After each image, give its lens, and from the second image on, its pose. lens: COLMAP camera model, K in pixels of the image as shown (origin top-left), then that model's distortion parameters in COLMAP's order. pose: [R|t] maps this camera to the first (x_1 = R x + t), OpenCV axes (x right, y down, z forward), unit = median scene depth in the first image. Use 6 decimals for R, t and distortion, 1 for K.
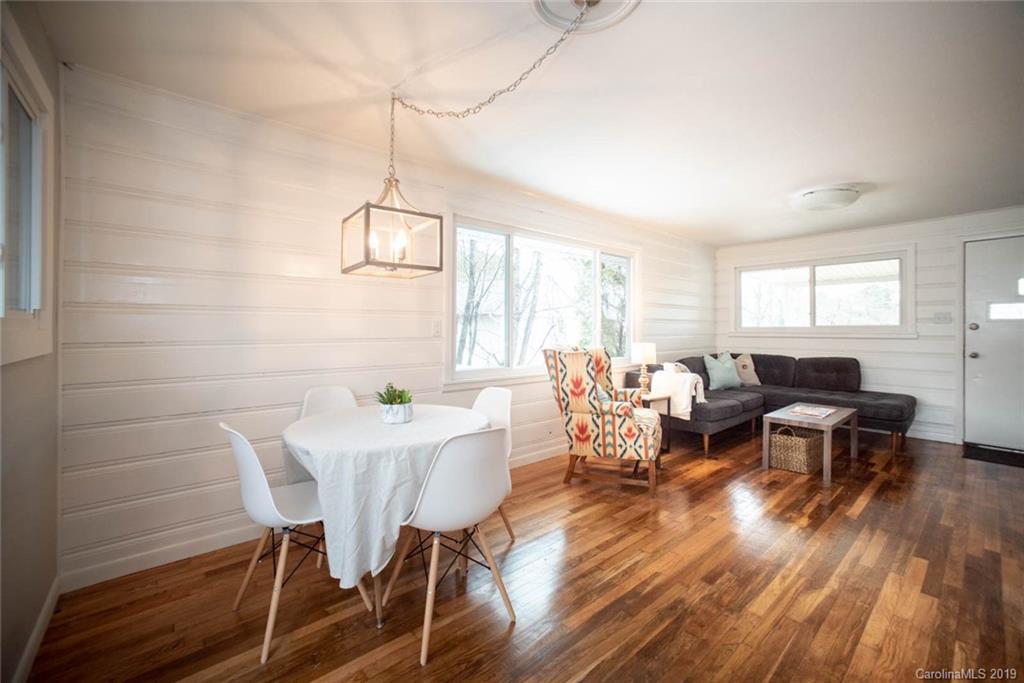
lens RADIAL K [[425.9, 0, 516.9], [0, 425.9, 327.6], [0, 0, 1]] dist [-0.046933, 0.023464]
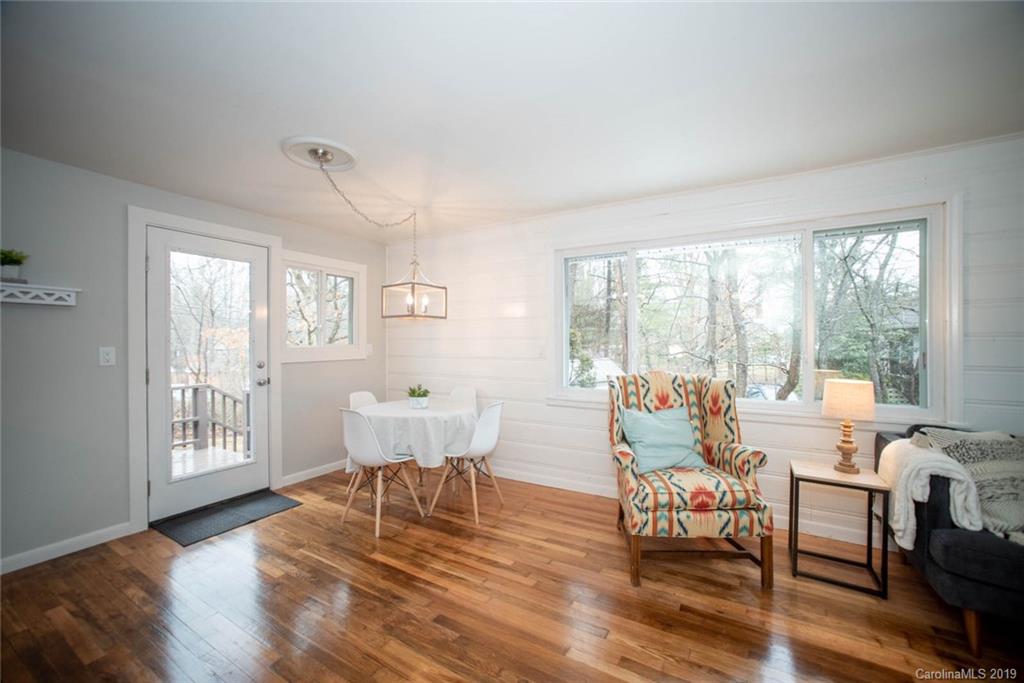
lens RADIAL K [[410.6, 0, 511.7], [0, 410.6, 342.9], [0, 0, 1]] dist [-0.056118, 0.026541]
pose [[0.311123, -0.002231, -0.950367, 0.884708], [0.004612, 0.999989, -0.000838, -0.019476], [0.950358, -0.004122, 0.311130, 0.554538]]
